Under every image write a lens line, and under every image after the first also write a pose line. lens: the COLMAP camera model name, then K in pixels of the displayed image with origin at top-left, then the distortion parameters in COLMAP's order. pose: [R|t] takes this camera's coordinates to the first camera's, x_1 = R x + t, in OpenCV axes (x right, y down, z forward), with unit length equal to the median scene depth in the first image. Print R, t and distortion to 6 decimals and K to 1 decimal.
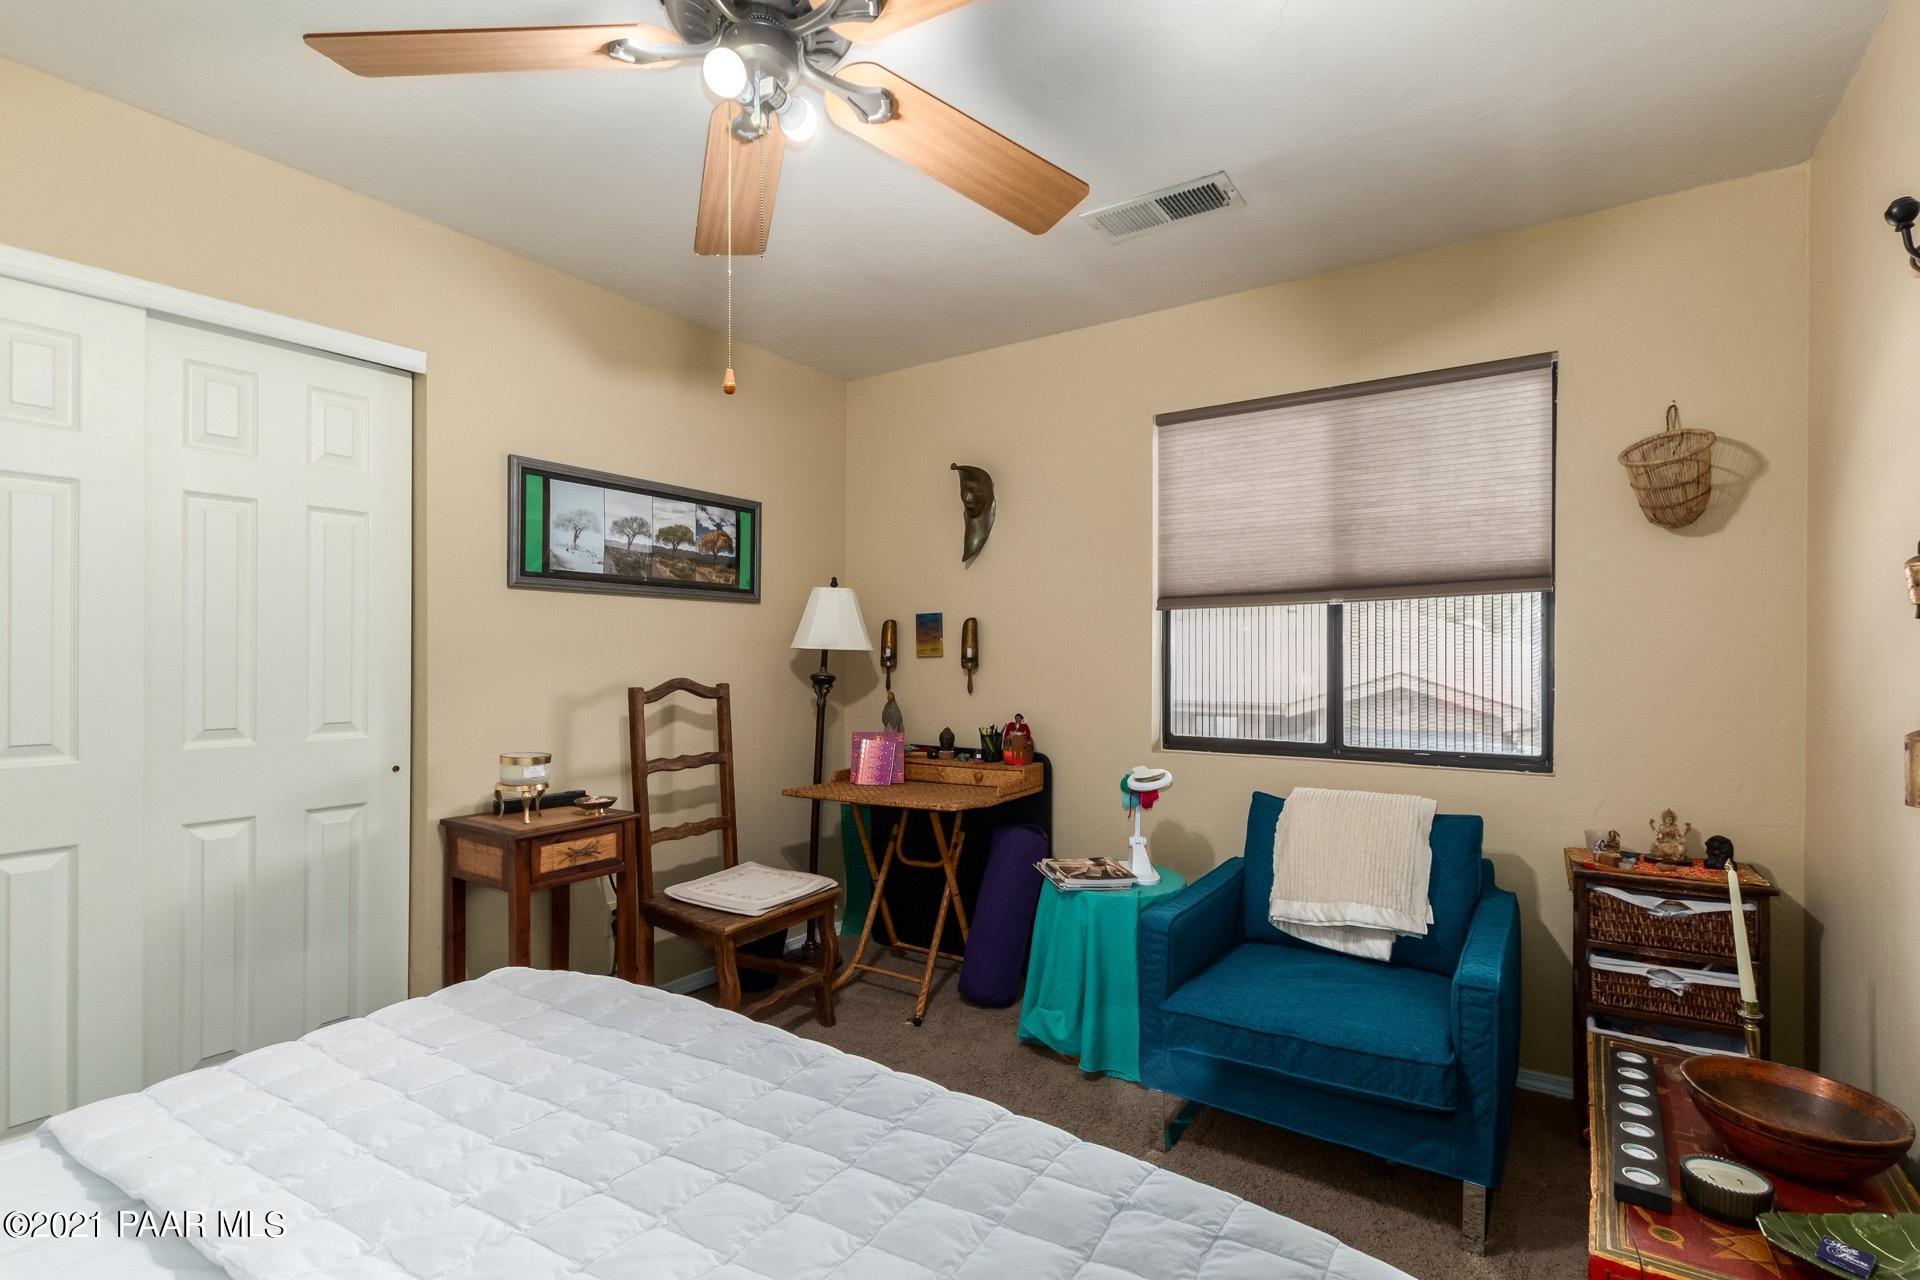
lens RADIAL K [[920.4, 0, 962.1], [0, 920.4, 643.1], [0, 0, 1]] dist [-0.002795, -0.000128]
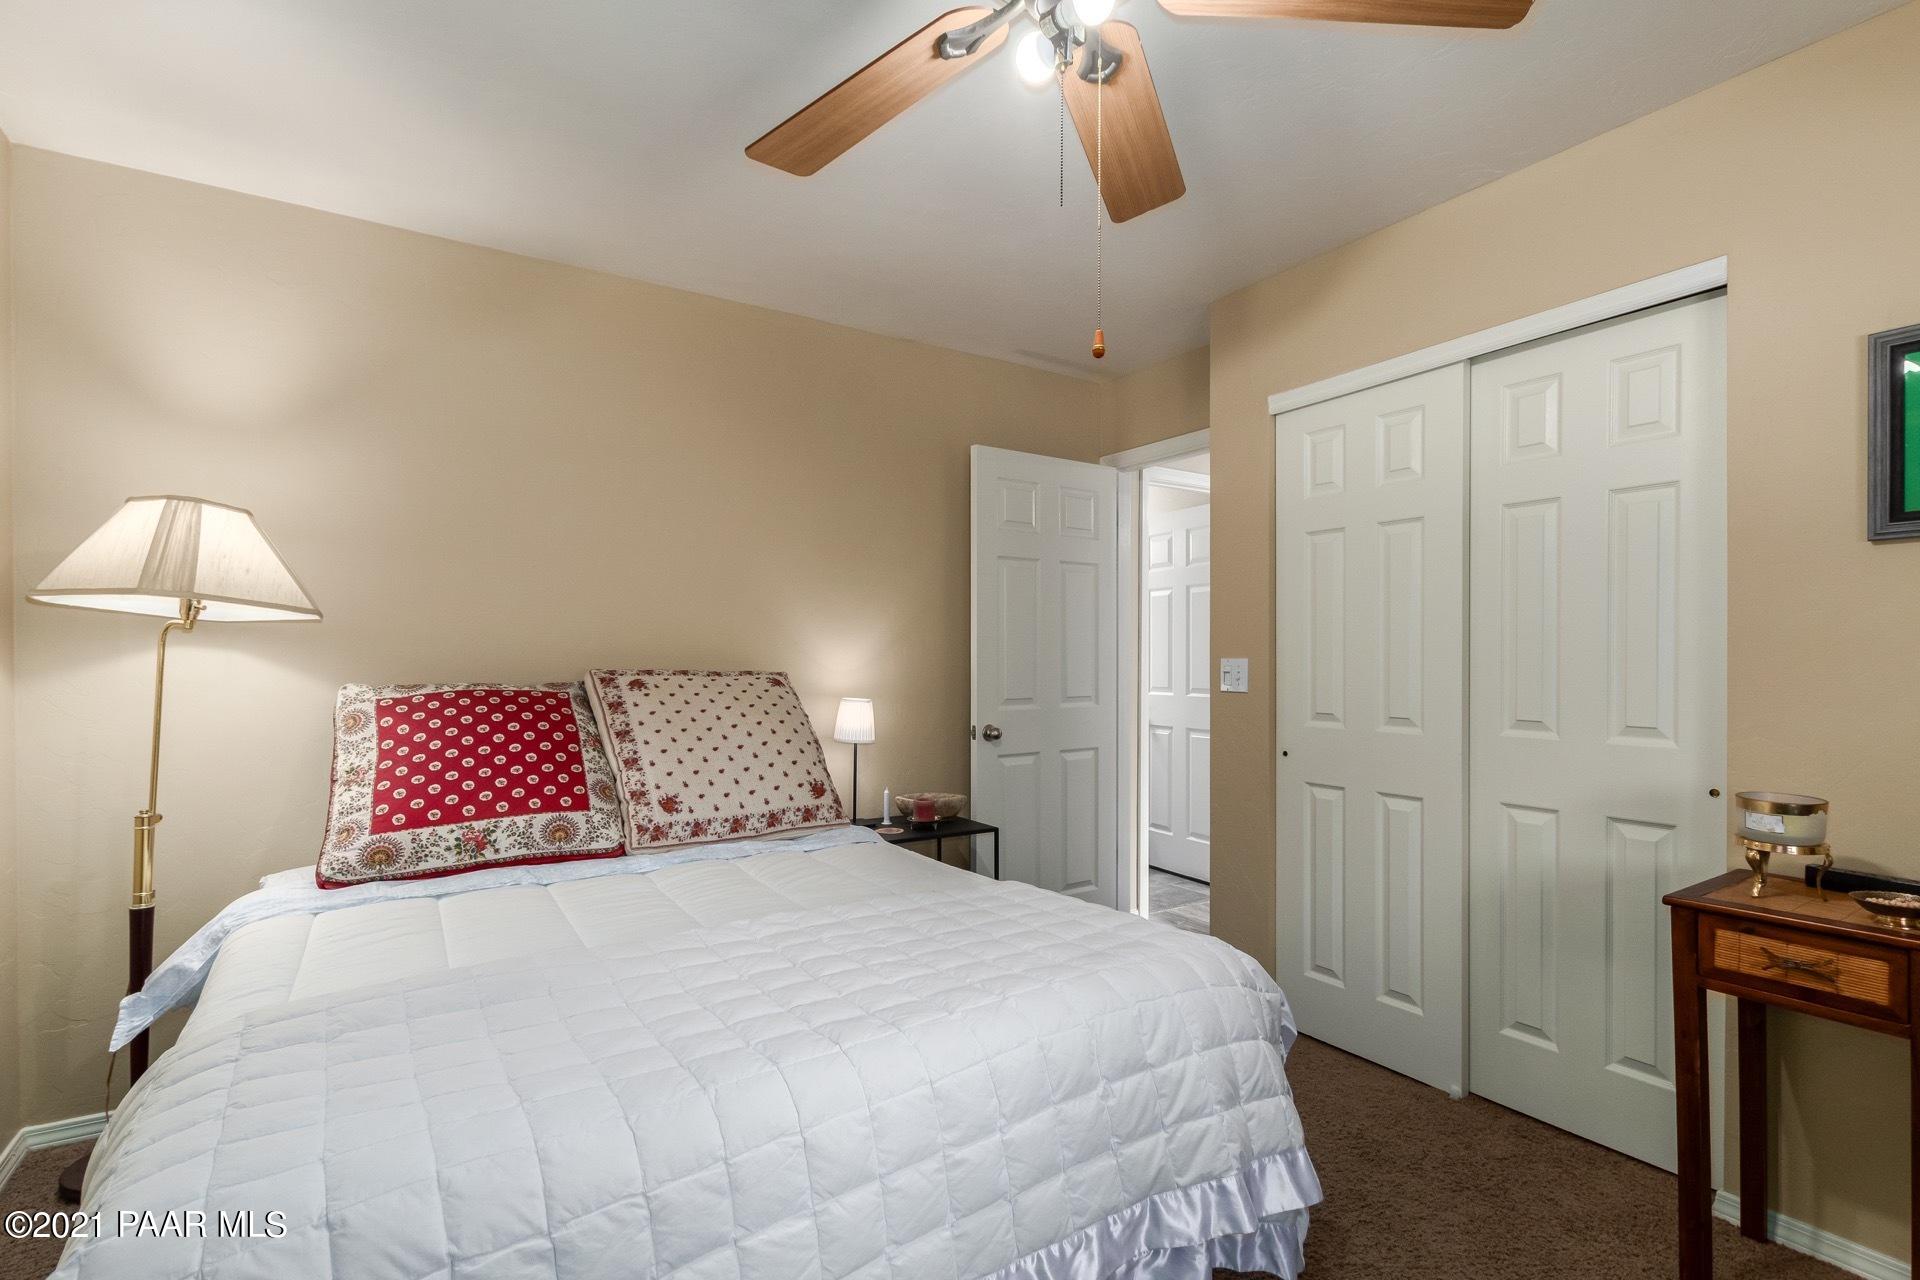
lens RADIAL K [[920.4, 0, 972.3], [0, 920.4, 654.4], [0, 0, 1]] dist [-0.002795, -0.000128]
pose [[-0.418703, -0.008201, -0.908086, 0.385593], [0.009781, 0.999860, -0.013540, 0.022435], [0.908071, -0.014552, -0.418564, 0.774763]]
